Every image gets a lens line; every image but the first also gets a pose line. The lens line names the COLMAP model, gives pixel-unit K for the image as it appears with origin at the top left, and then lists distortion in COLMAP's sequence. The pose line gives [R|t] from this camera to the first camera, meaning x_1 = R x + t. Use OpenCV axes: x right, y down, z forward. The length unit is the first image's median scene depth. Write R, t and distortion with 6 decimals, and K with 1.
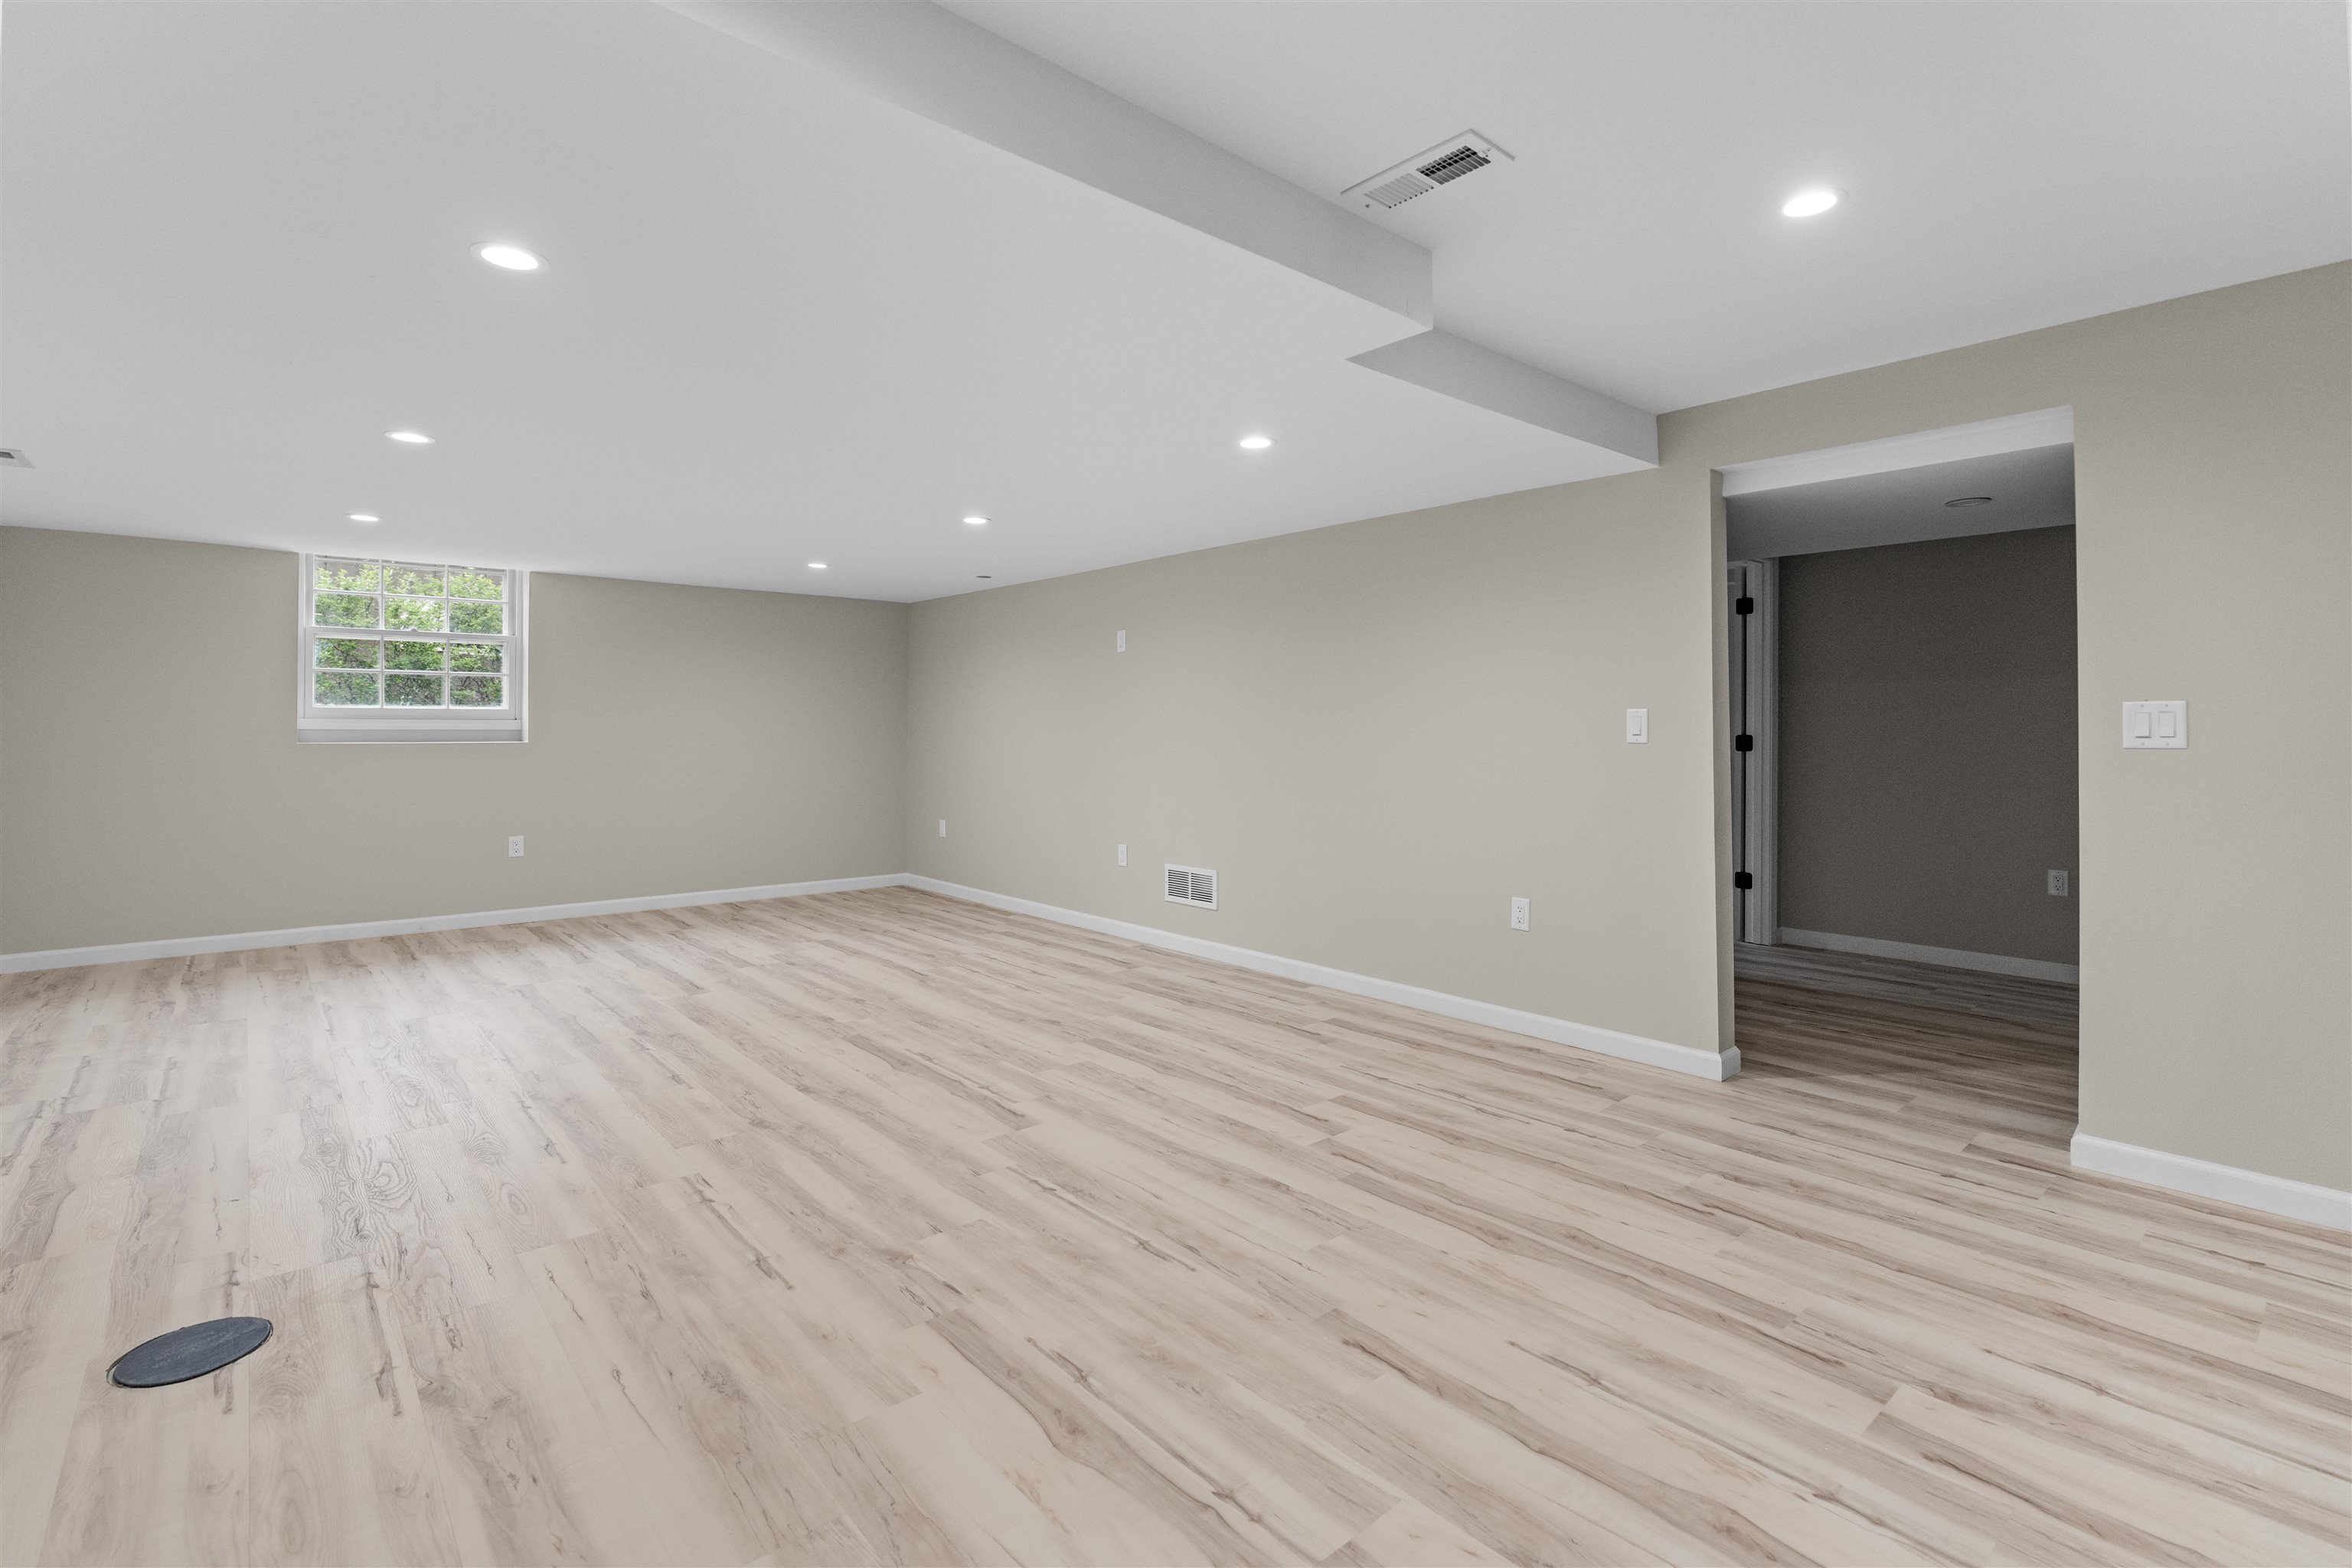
lens RADIAL K [[1068.0, 0, 1175.5], [0, 1068.0, 726.1], [0, 0, 1]] dist [0.000160, 0.000840]
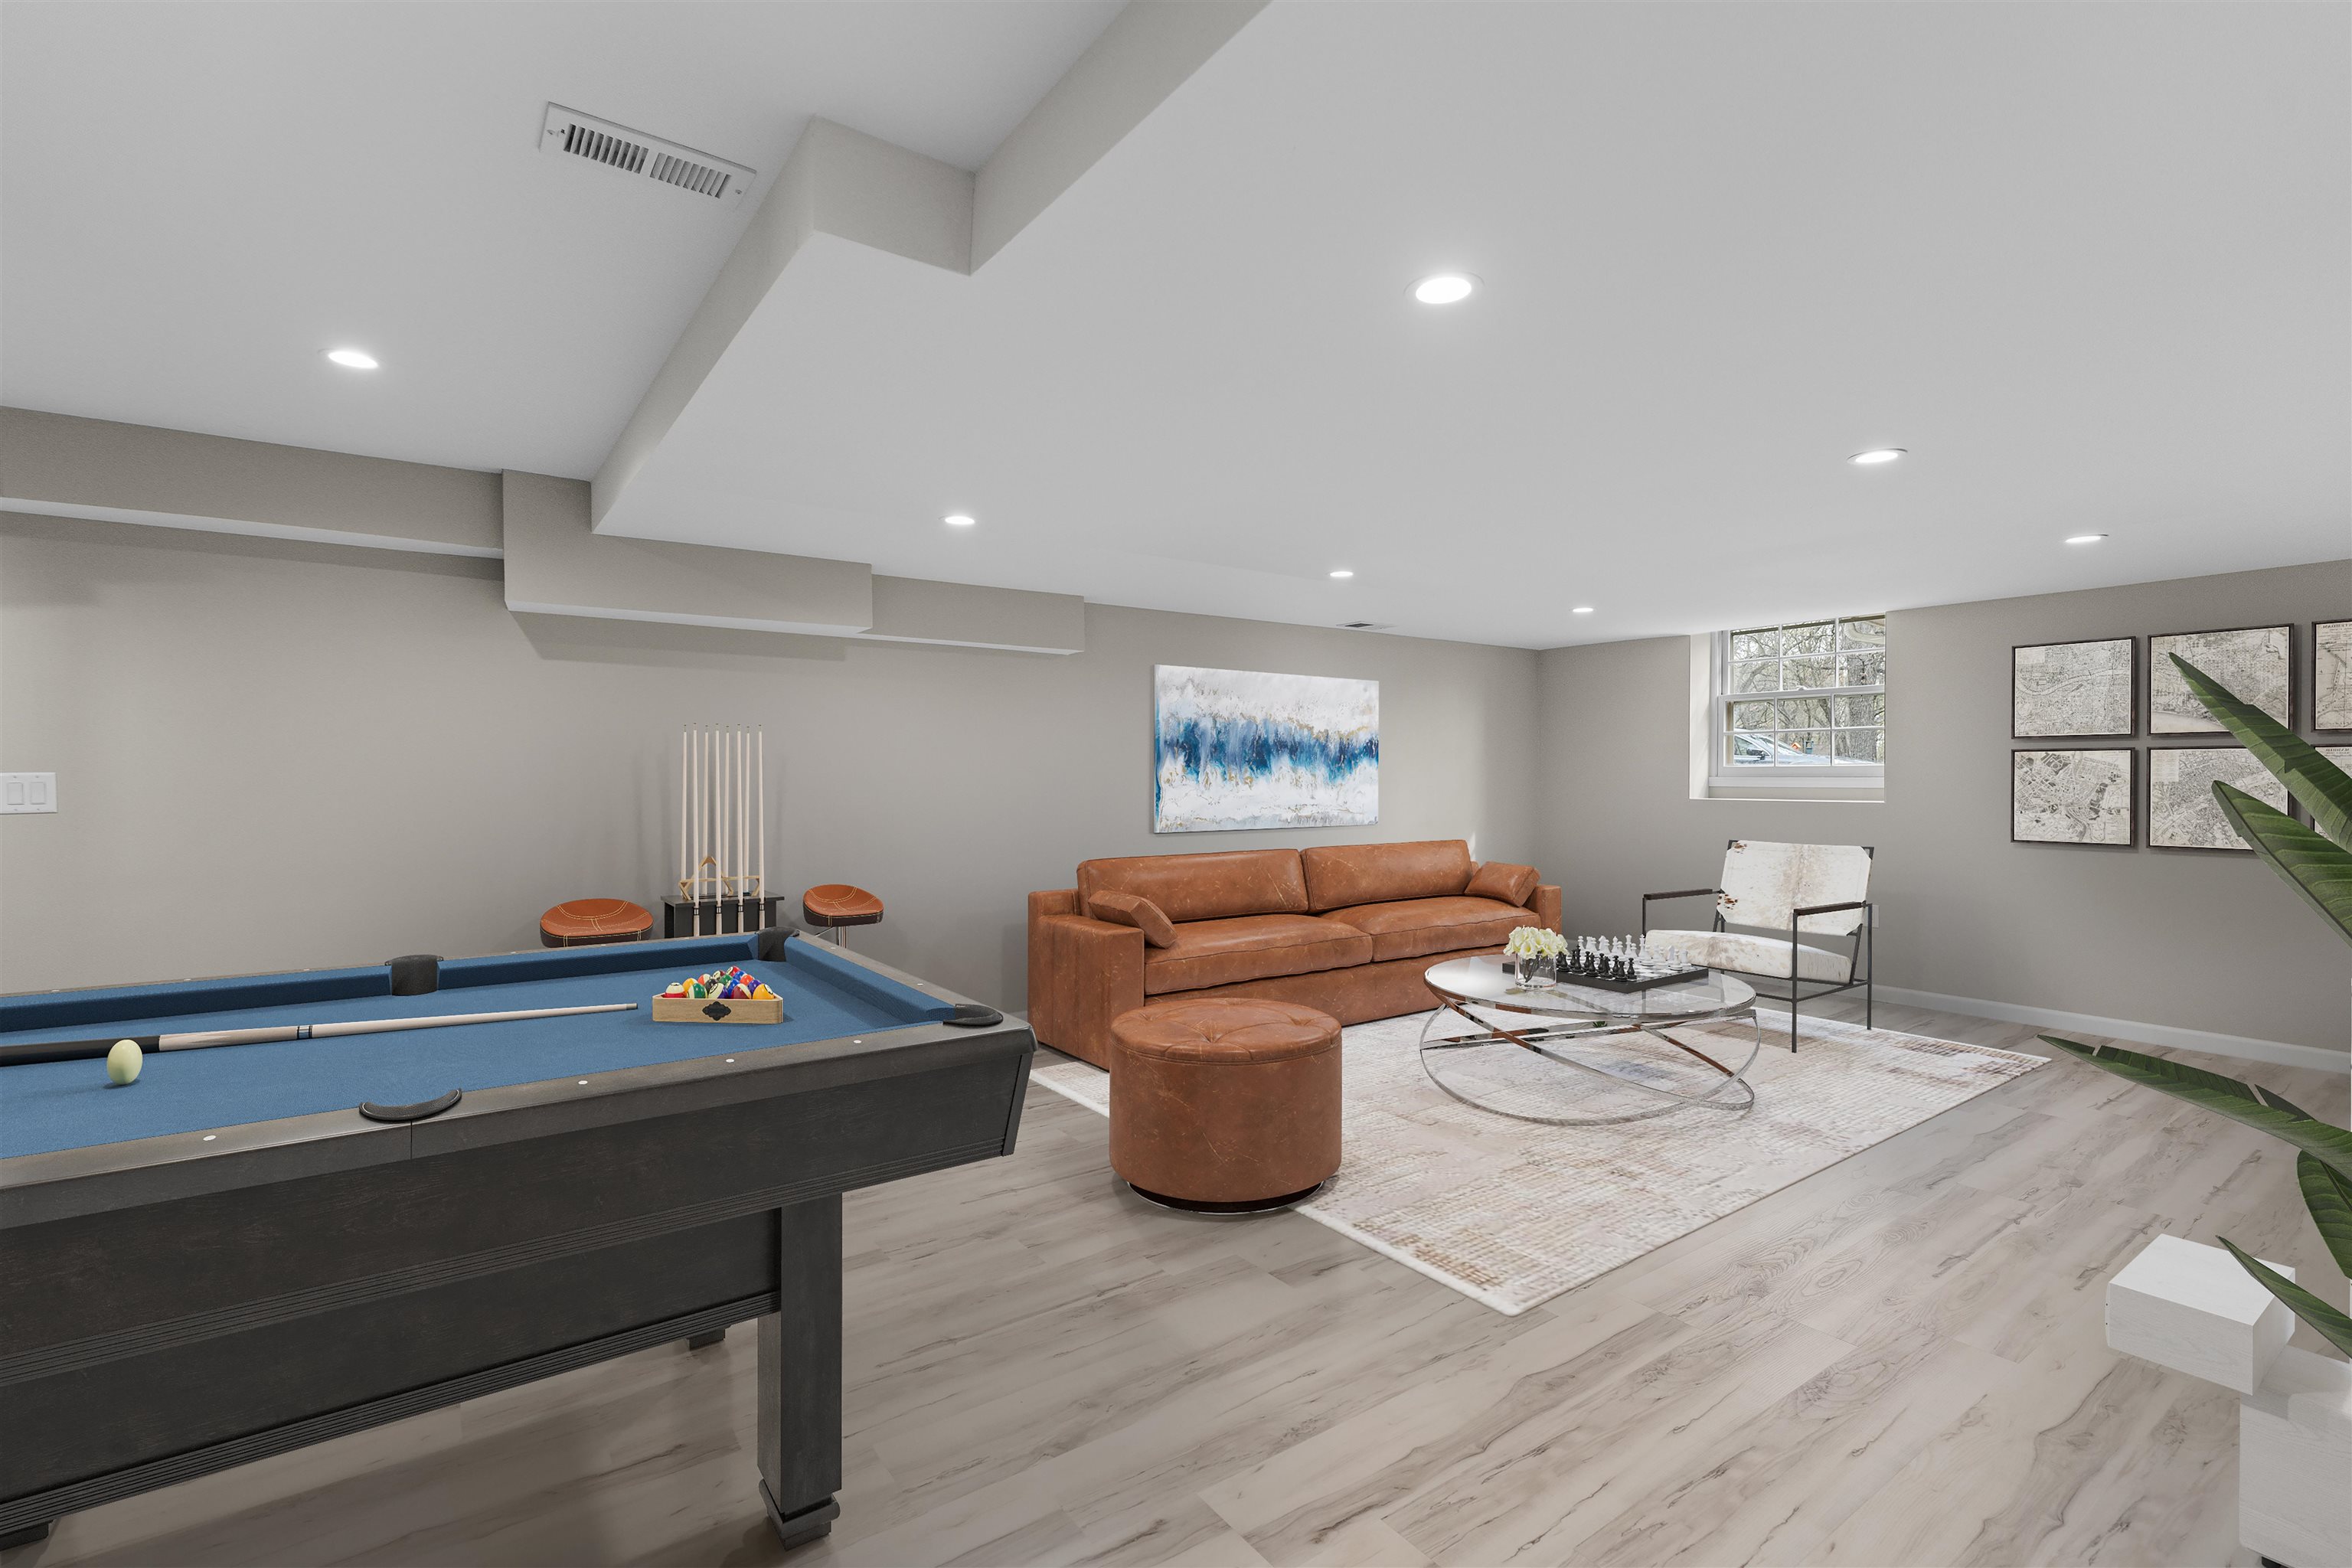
lens RADIAL K [[1068.0, 0, 1176.2], [0, 1068.0, 782.3], [0, 0, 1]] dist [0.000160, 0.000840]
pose [[-0.100533, 0.003271, -0.994928, 0.765364], [0.001739, 0.999994, 0.003112, -0.015413], [0.994932, -0.001417, -0.100538, 1.104809]]
